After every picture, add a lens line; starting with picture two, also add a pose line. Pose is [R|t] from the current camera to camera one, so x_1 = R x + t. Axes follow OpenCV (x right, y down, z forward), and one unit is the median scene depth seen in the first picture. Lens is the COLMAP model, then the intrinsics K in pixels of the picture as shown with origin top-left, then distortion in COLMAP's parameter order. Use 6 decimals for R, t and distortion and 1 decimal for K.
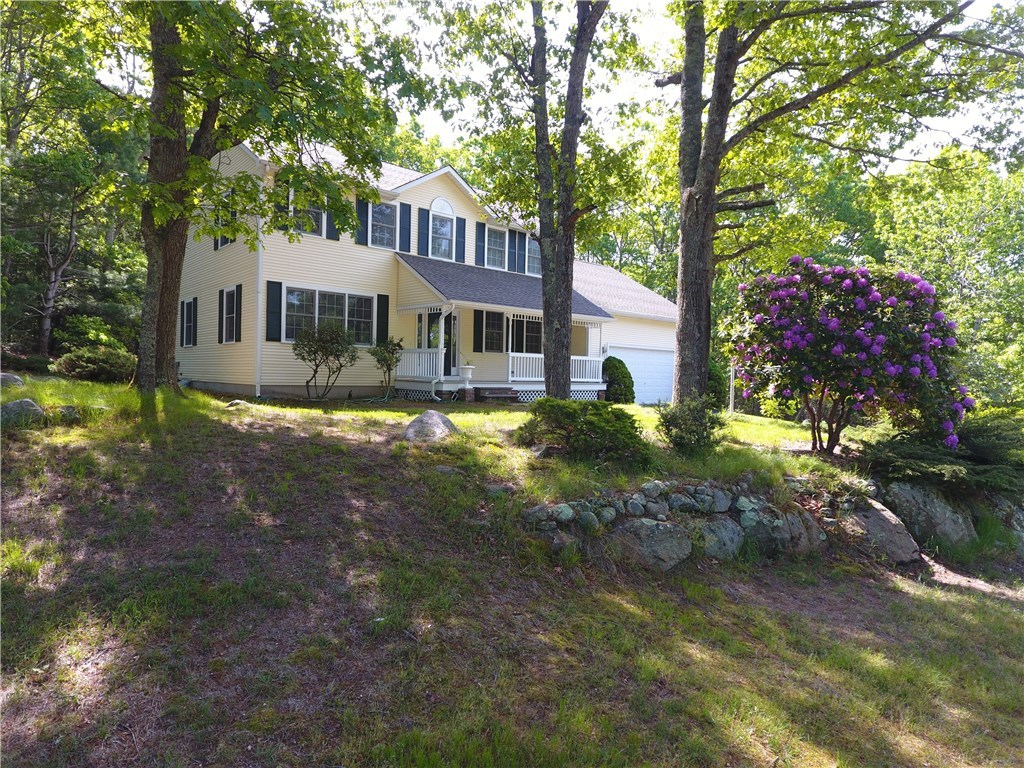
lens RADIAL K [[592.5, 0, 512.0], [0, 592.5, 384.0], [0, 0, 1]] dist [-0.035758, -0.000735]
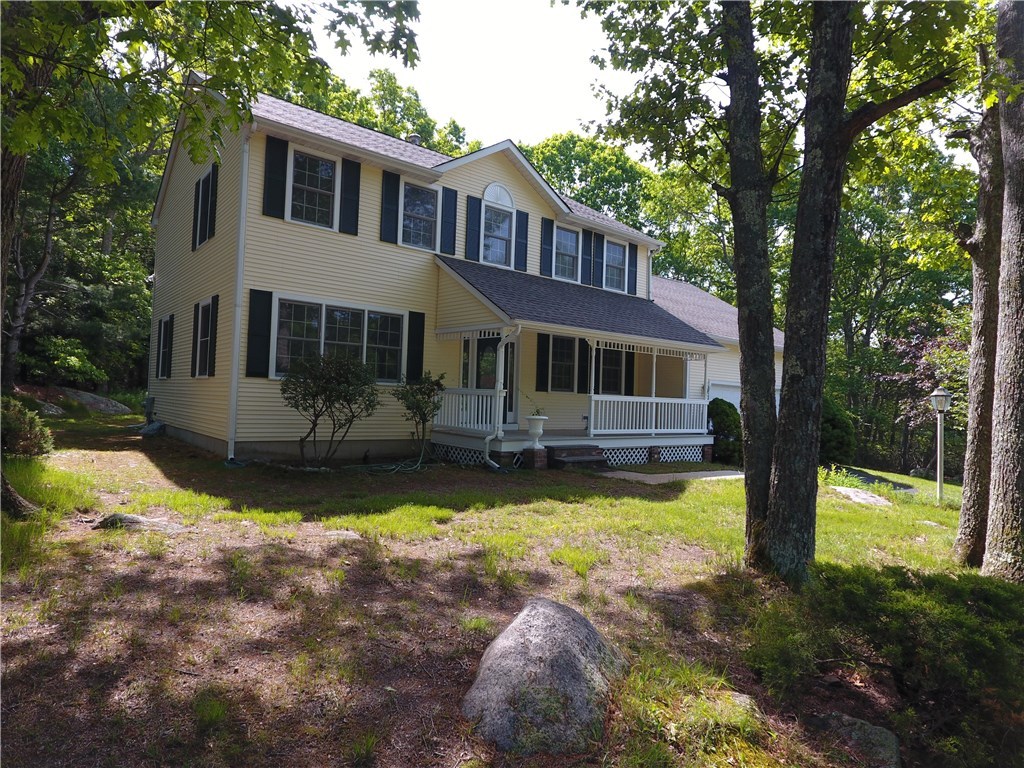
lens RADIAL K [[592.5, 0, 512.0], [0, 592.5, 384.0], [0, 0, 1]] dist [-0.035758, -0.000735]
pose [[0.998656, 0.012986, -0.050172, -0.064239], [-0.015135, 0.998973, -0.042697, -0.034341], [0.049566, 0.043399, 0.997828, 0.286315]]
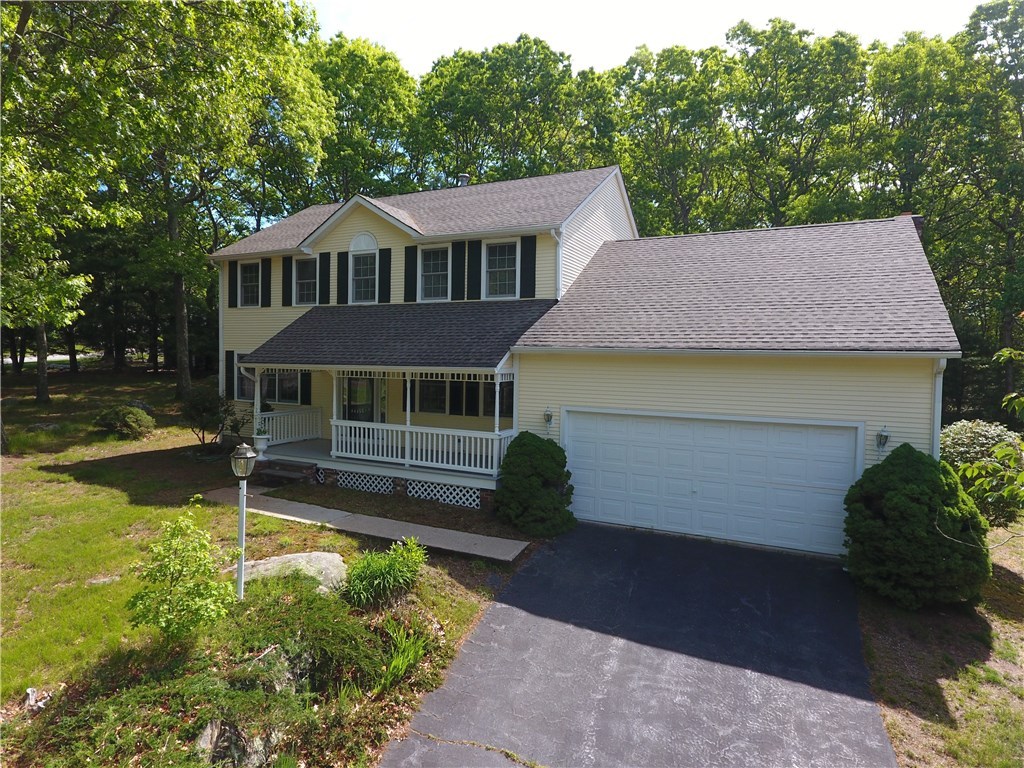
lens RADIAL K [[592.5, 0, 512.0], [0, 592.5, 384.0], [0, 0, 1]] dist [-0.035758, -0.000735]
pose [[0.382155, 0.022516, -0.923824, 0.803063], [-0.025401, 0.999581, 0.013855, -0.117066], [0.923749, 0.018171, 0.382567, 0.917025]]
